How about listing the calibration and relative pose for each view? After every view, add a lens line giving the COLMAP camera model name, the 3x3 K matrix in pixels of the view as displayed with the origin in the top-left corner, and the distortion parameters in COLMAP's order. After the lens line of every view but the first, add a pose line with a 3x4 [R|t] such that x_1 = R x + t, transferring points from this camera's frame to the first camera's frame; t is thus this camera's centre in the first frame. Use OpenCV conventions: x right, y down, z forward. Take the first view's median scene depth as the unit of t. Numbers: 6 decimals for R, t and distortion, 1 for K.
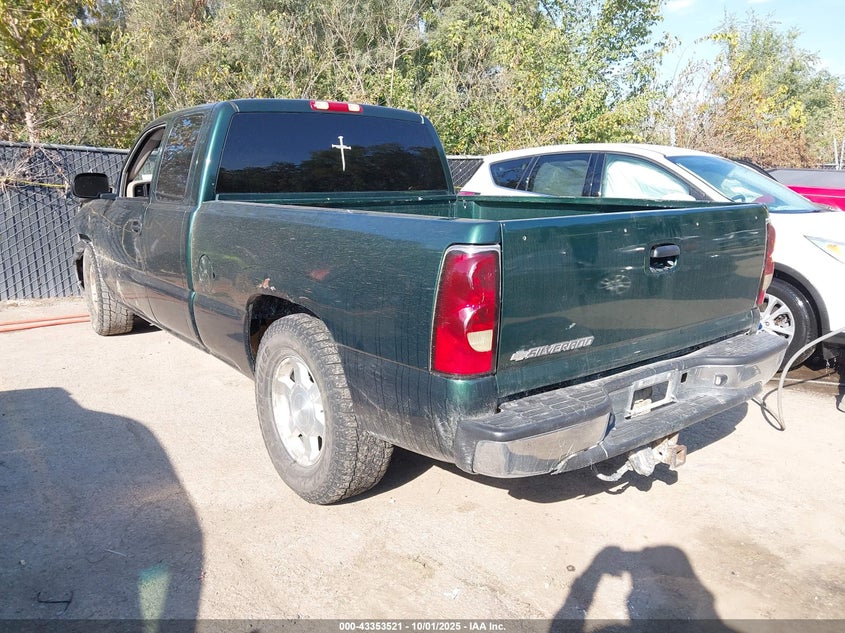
lens RADIAL K [[673.5, 0, 422.5], [0, 673.5, 316.5], [0, 0, 1]] dist [0.036880, 0.002758]
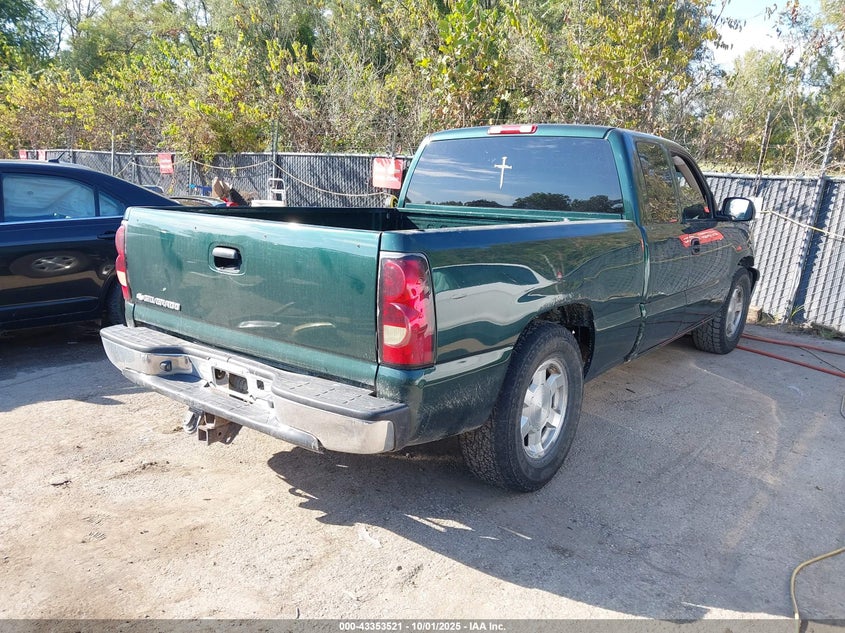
lens RADIAL K [[673.5, 0, 422.5], [0, 673.5, 316.5], [0, 0, 1]] dist [0.036880, 0.002758]
pose [[0.229061, 0.190573, -0.954575, 1.254991], [-0.234692, 0.962531, 0.135845, -0.182848], [0.944696, 0.192914, 0.265204, 0.854683]]
